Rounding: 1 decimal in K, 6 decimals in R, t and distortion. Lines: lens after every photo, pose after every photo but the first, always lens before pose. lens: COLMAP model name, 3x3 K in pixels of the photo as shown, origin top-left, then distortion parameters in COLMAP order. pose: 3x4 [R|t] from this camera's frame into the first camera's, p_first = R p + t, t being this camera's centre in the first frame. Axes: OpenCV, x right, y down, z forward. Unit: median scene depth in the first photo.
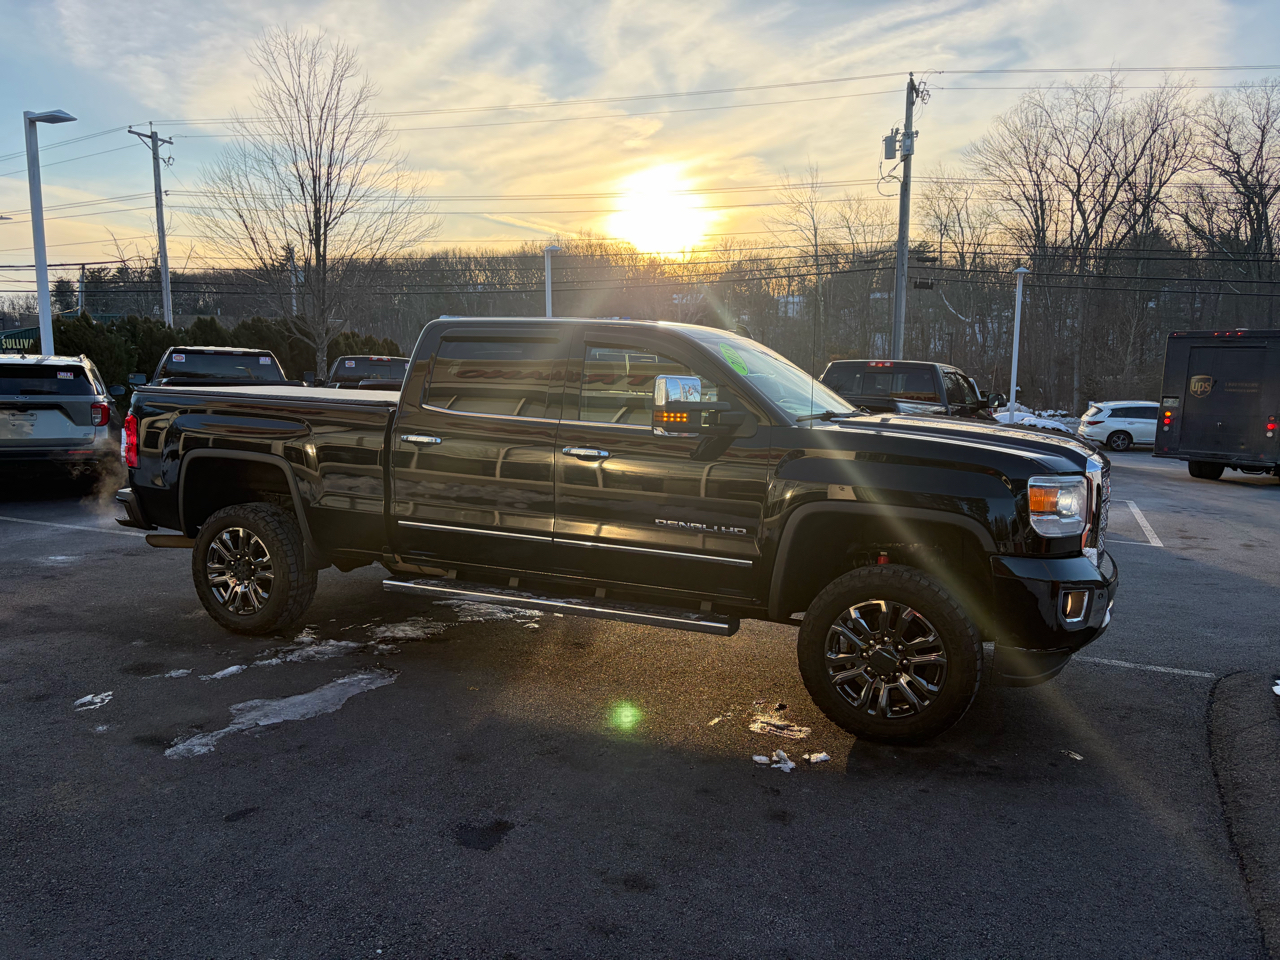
lens RADIAL K [[961.2, 0, 646.6], [0, 961.2, 484.3], [0, 0, 1]] dist [0.045309, -0.037958]
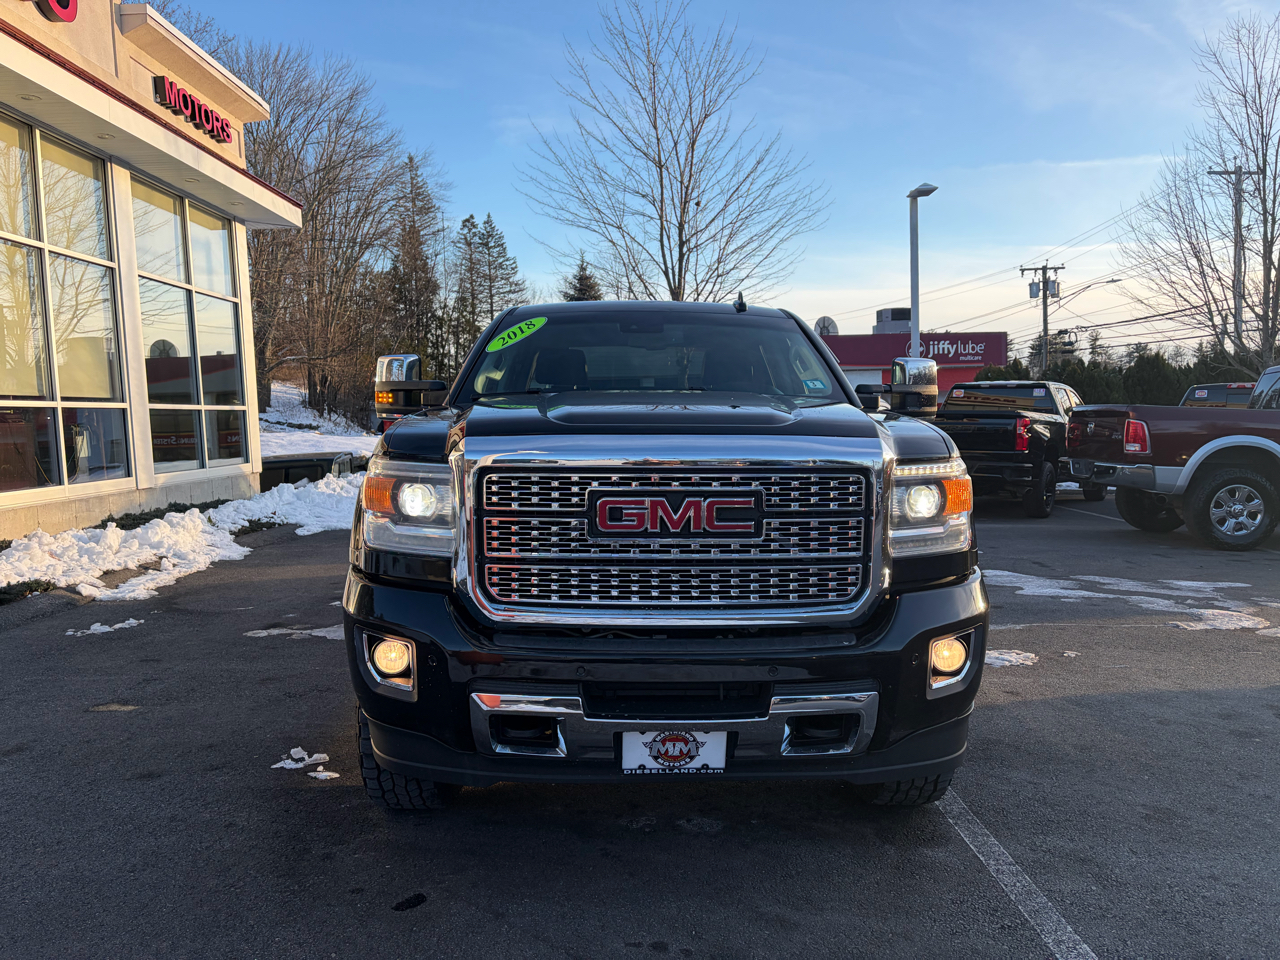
lens RADIAL K [[961.2, 0, 644.8], [0, 961.2, 489.4], [0, 0, 1]] dist [0.045309, -0.037958]
pose [[0.425962, 0.044140, -0.903663, 0.766236], [-0.090856, 0.995847, 0.005815, -0.004706], [0.900167, 0.079626, 0.428204, 0.611033]]
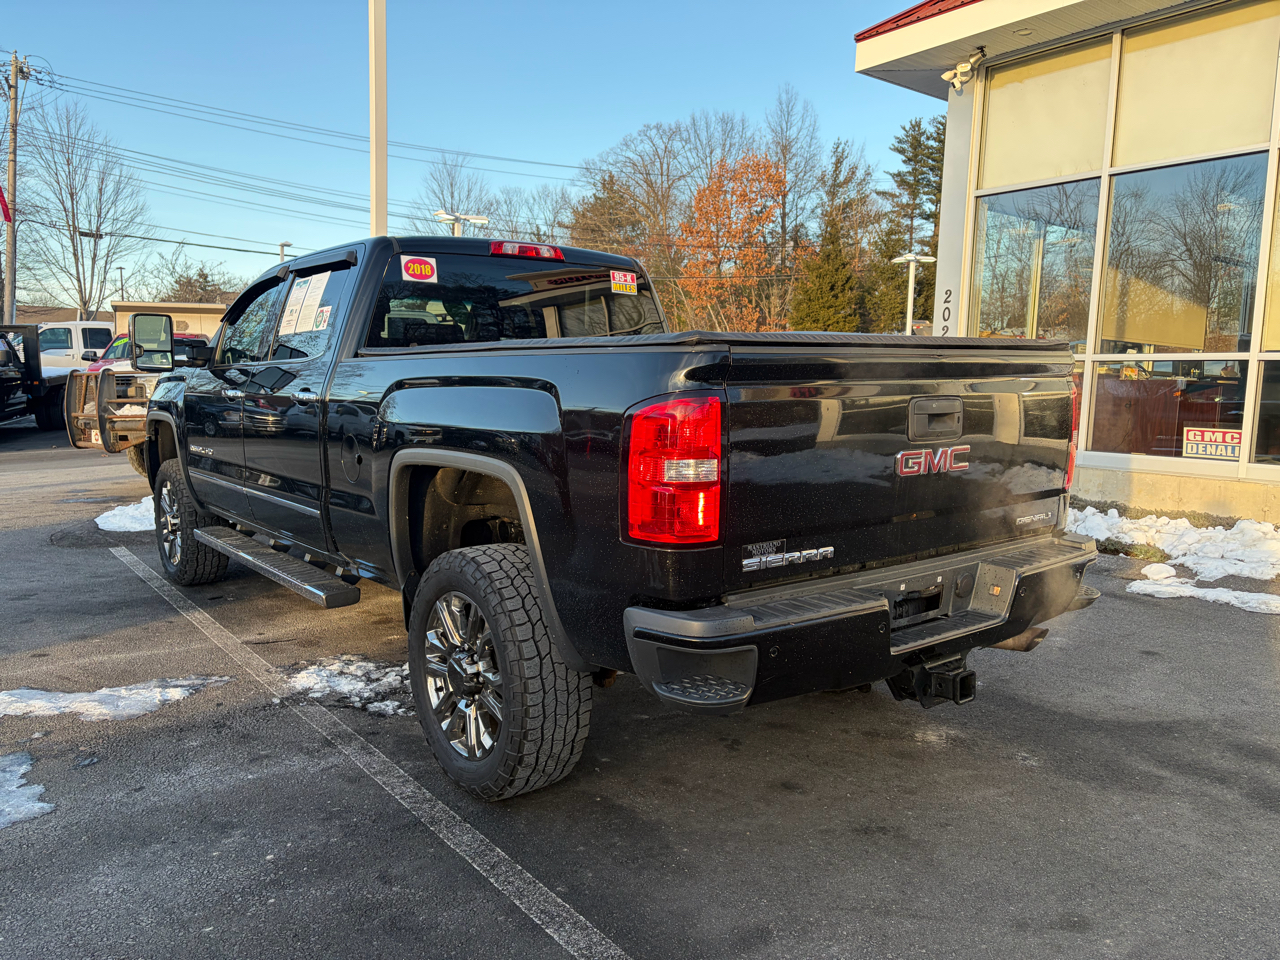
lens RADIAL K [[961.2, 0, 642.6], [0, 961.2, 484.9], [0, 0, 1]] dist [0.045309, -0.037958]
pose [[-0.879309, -0.088909, 0.467878, -0.607173], [0.025154, 0.972378, 0.232052, -0.160029], [-0.475586, 0.215814, -0.852785, 1.654831]]
